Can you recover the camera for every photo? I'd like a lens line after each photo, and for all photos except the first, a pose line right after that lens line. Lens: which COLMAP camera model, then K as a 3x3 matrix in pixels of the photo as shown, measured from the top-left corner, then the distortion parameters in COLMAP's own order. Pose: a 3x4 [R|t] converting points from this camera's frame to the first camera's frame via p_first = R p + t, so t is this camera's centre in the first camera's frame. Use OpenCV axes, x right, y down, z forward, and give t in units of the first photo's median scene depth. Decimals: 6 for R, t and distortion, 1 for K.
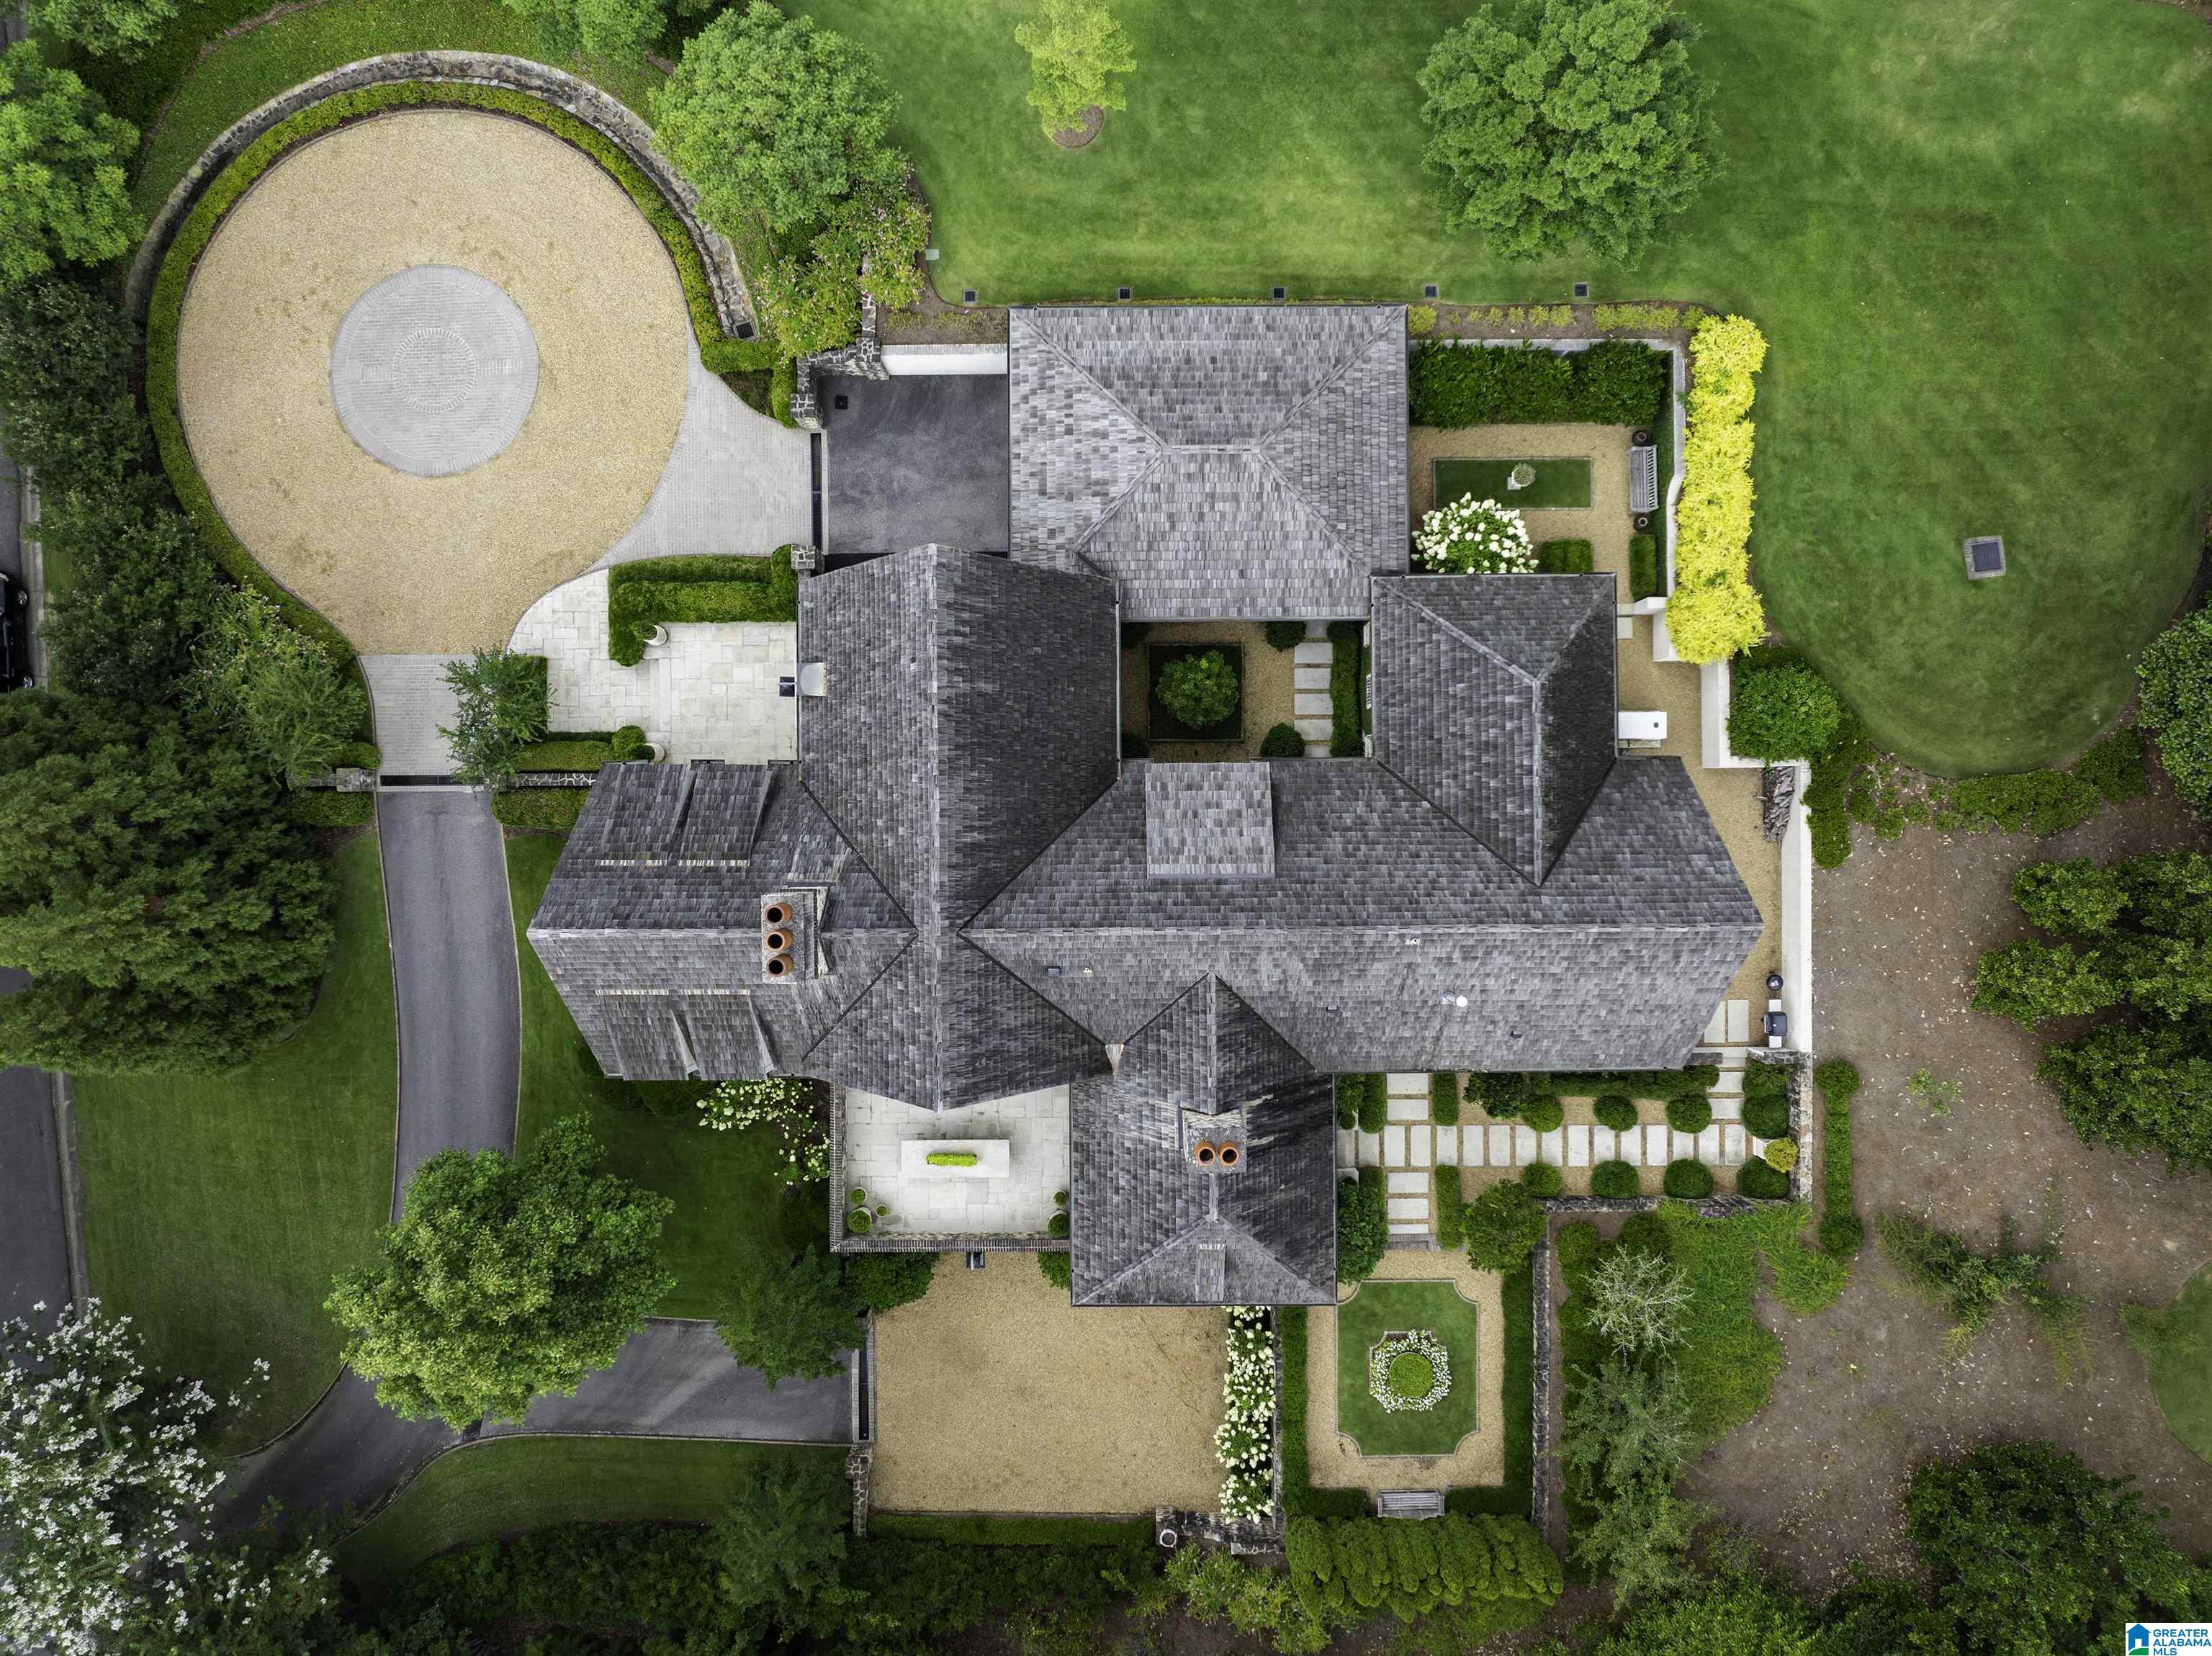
lens RADIAL K [[1573.6, 0, 1106.0], [0, 1573.6, 828.0], [0, 0, 1]] dist [-0.006199, -0.001774]
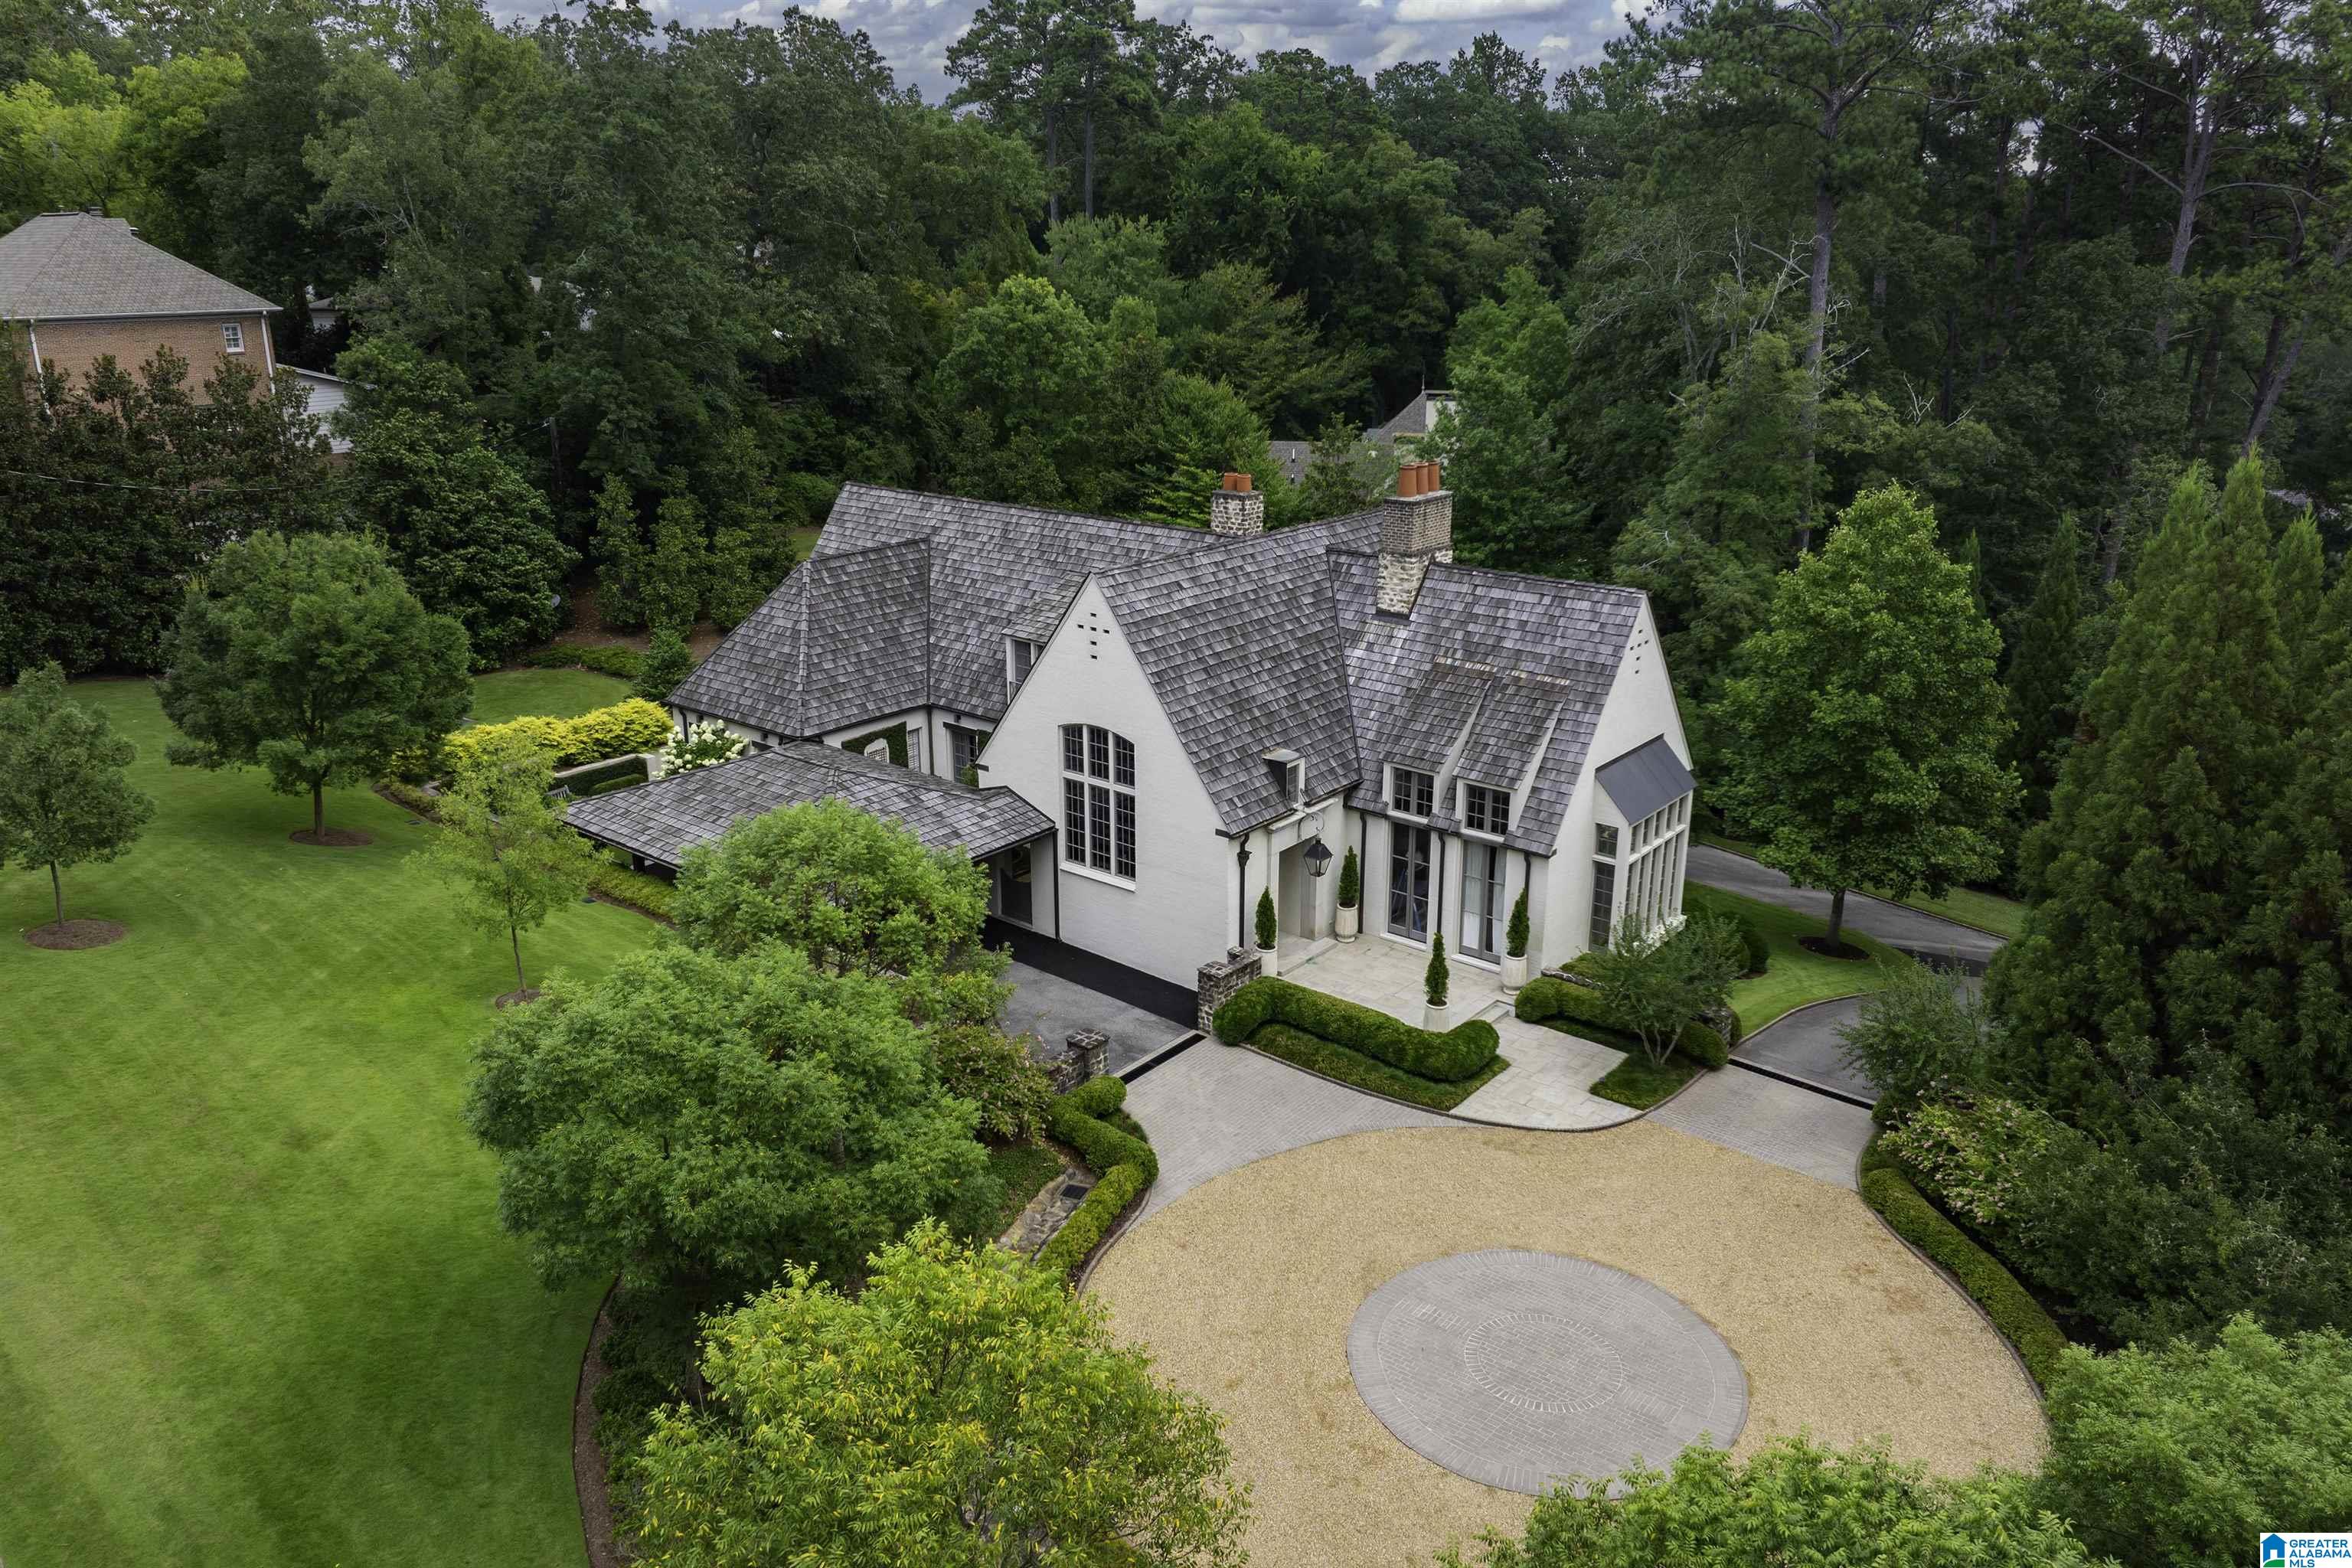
lens RADIAL K [[1684.8, 0, 1197.1], [0, 1684.8, 687.8], [0, 0, 1]] dist [-0.008384, -0.002107]
pose [[-0.777521, -0.154573, 0.609563, -0.660091], [0.628818, -0.201873, 0.750890, -0.764037], [0.006987, 0.967137, 0.254159, 0.632166]]
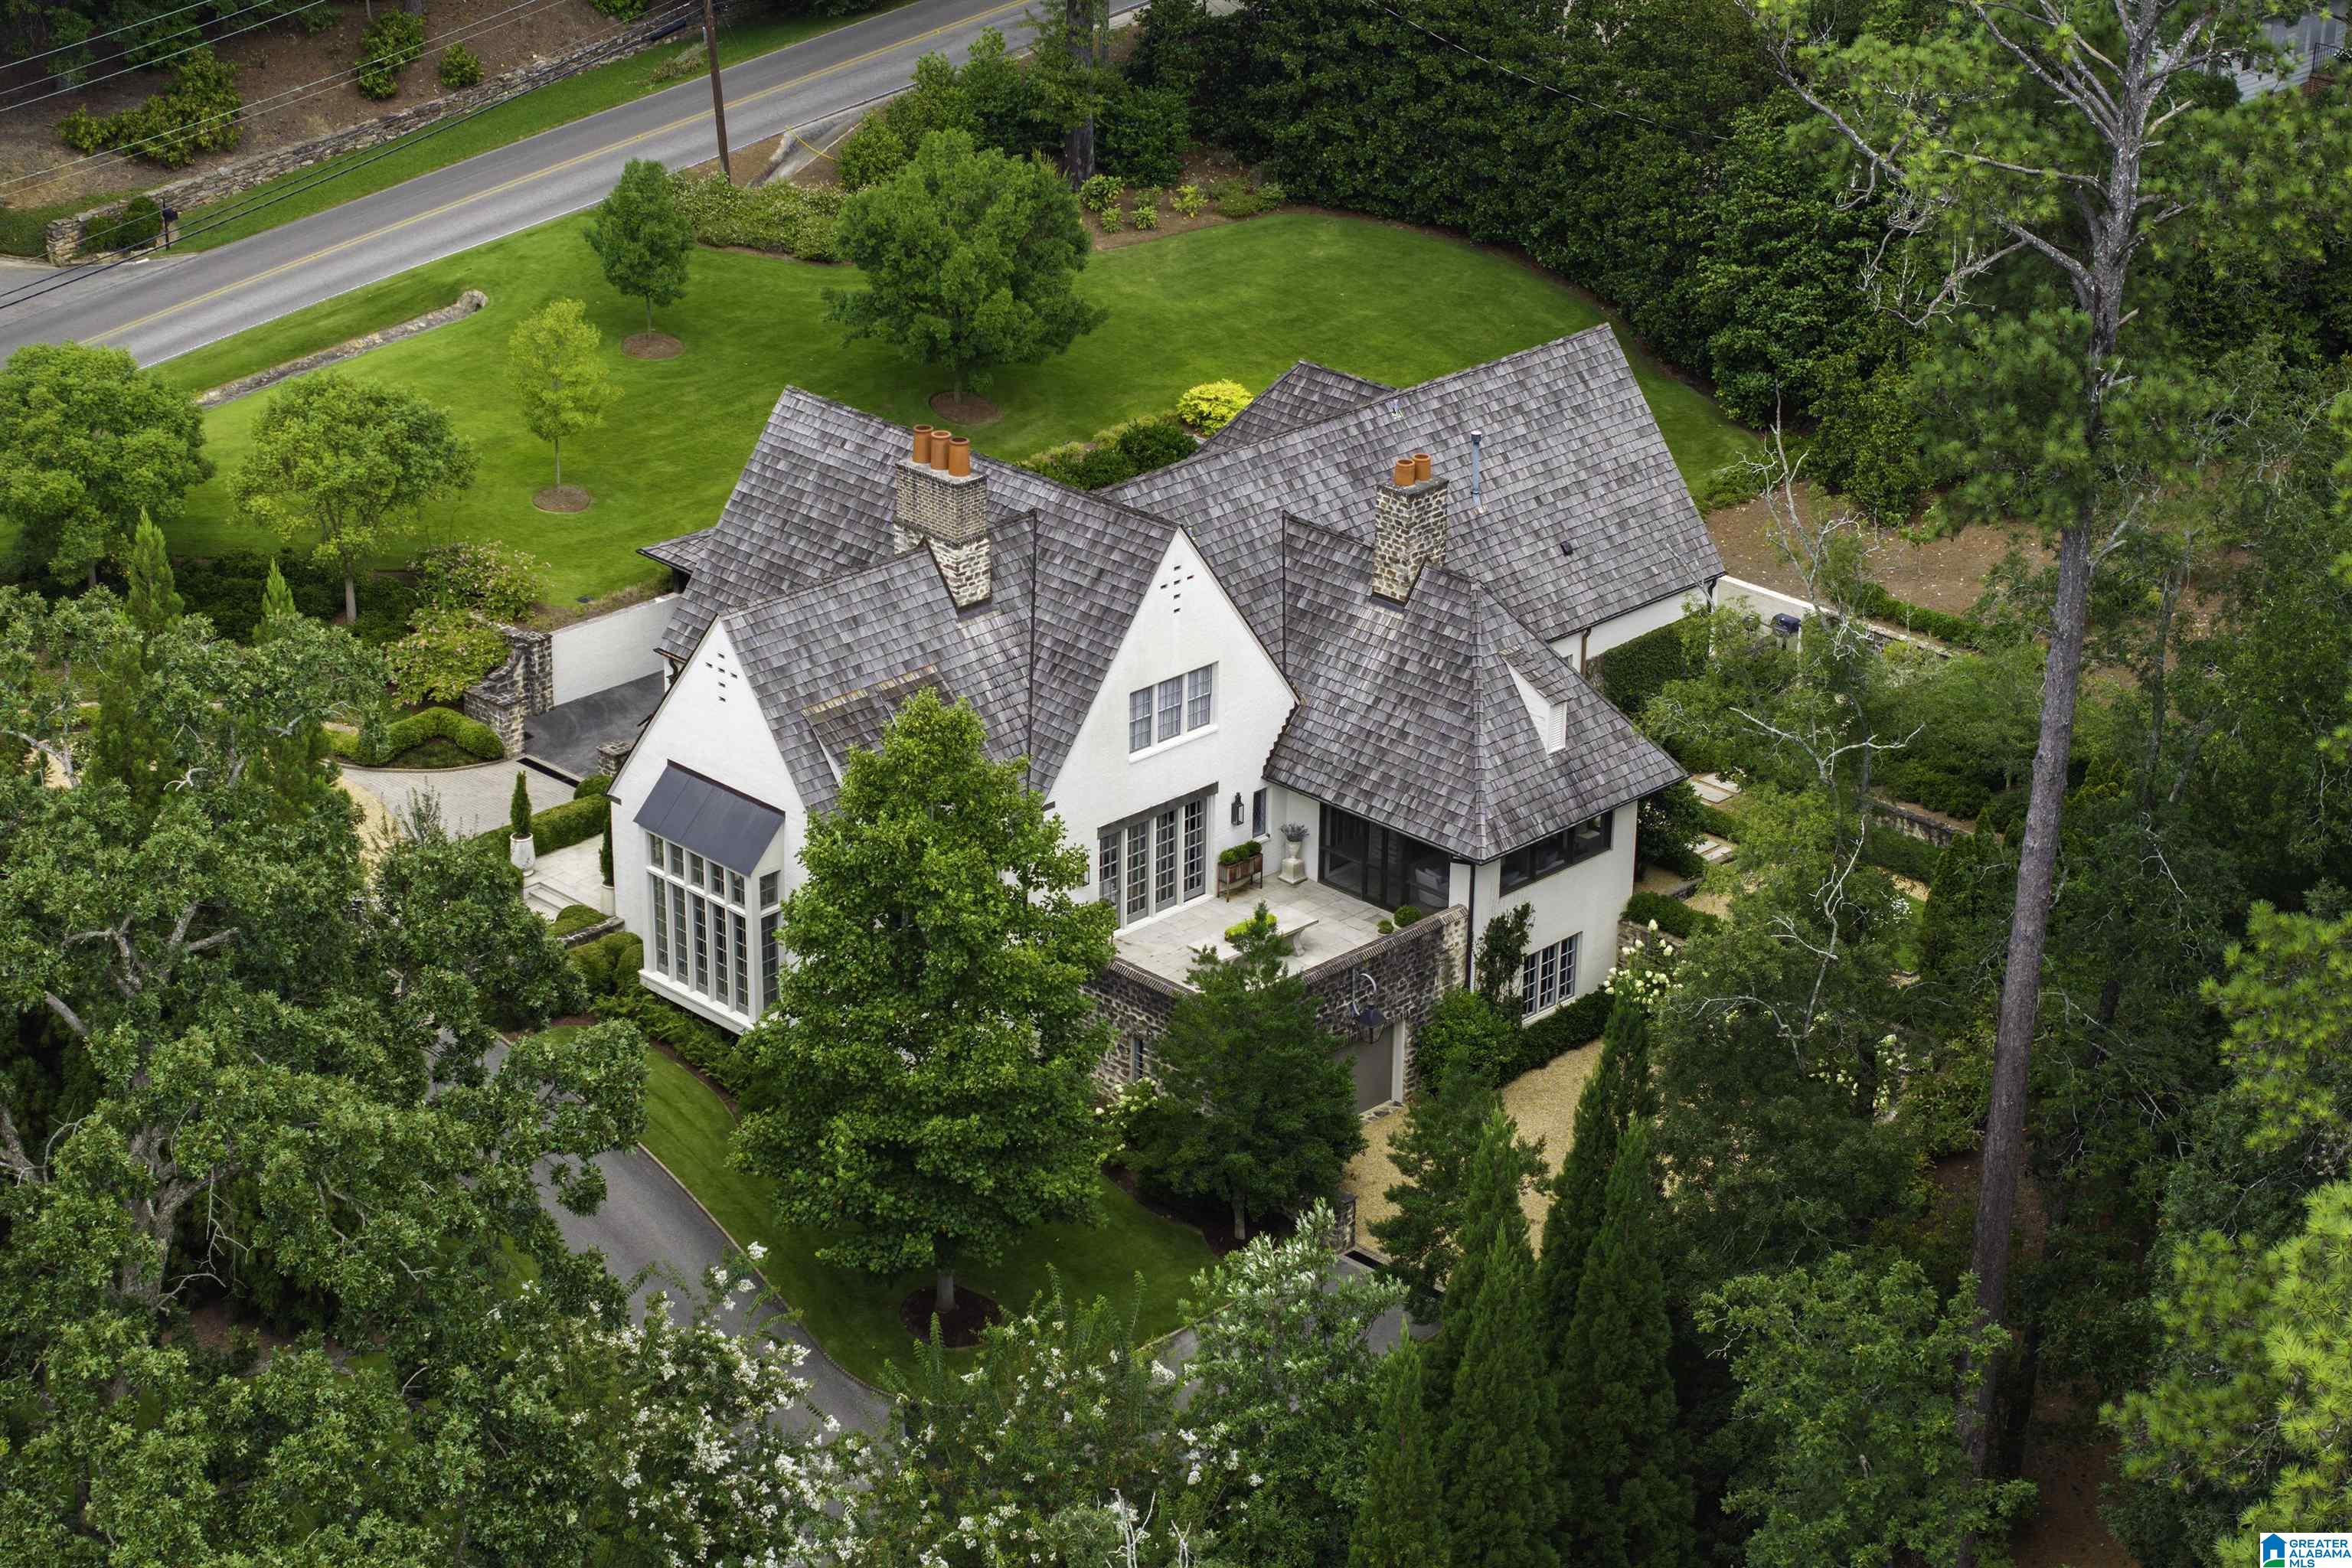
lens RADIAL K [[4980.0, 0, 1176.0], [0, 4980.0, 784.0], [0, 0, 1]] dist [-0.171270, 0.242658]
pose [[0.712887, -0.262429, 0.650325, -1.671153], [0.701163, 0.283567, -0.654187, 1.739499], [-0.012733, 0.922345, 0.386157, -0.013477]]
